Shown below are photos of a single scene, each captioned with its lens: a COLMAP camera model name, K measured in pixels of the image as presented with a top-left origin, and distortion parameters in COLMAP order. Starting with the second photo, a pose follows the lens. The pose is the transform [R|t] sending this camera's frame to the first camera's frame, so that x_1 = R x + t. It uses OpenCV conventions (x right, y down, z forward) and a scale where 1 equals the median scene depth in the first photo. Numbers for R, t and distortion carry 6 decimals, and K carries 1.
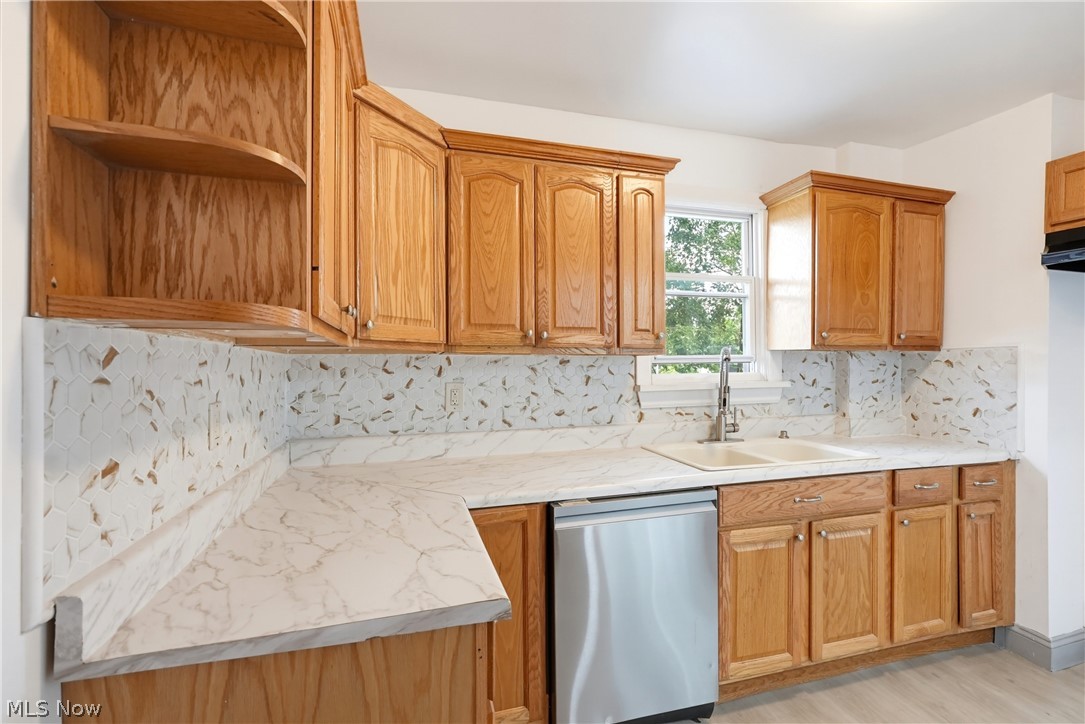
lens RADIAL K [[502.4, 0, 542.5], [0, 502.4, 362.0], [0, 0, 1]] dist [-0.010402, -0.000081]
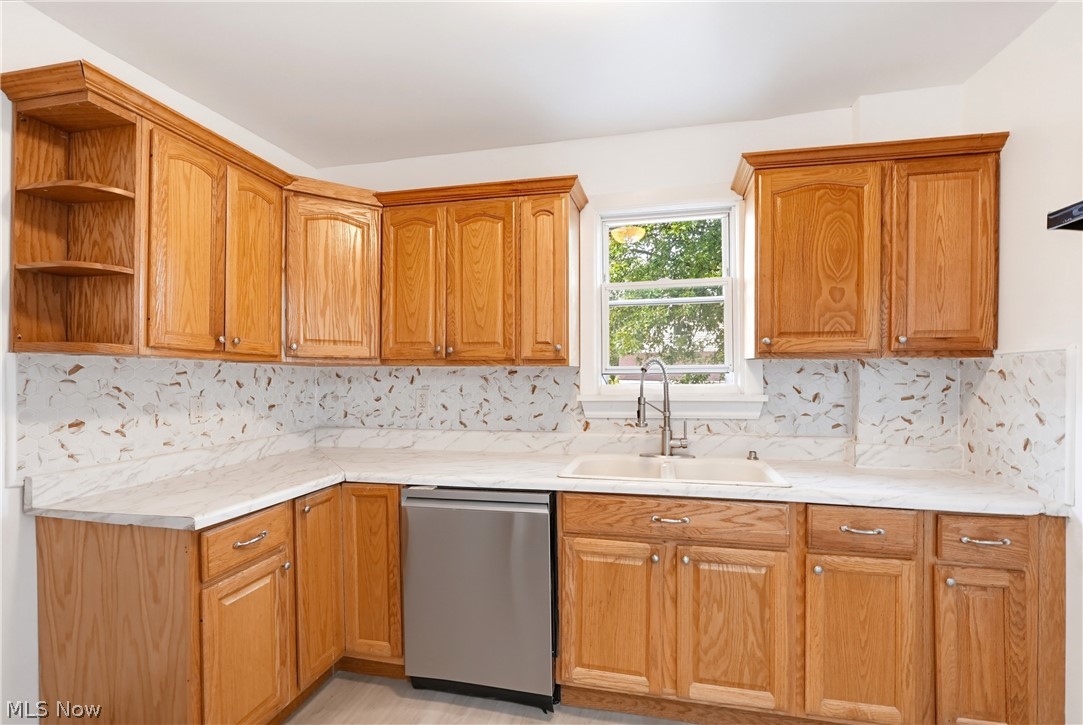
lens RADIAL K [[503.2, 0, 541.2], [0, 503.2, 375.9], [0, 0, 1]] dist [-0.011592, 0.000282]
pose [[0.869155, 0.003177, -0.494530, 0.739916], [-0.000637, 0.999986, 0.005306, 0.001739], [0.494540, -0.004297, 0.869144, 0.068196]]
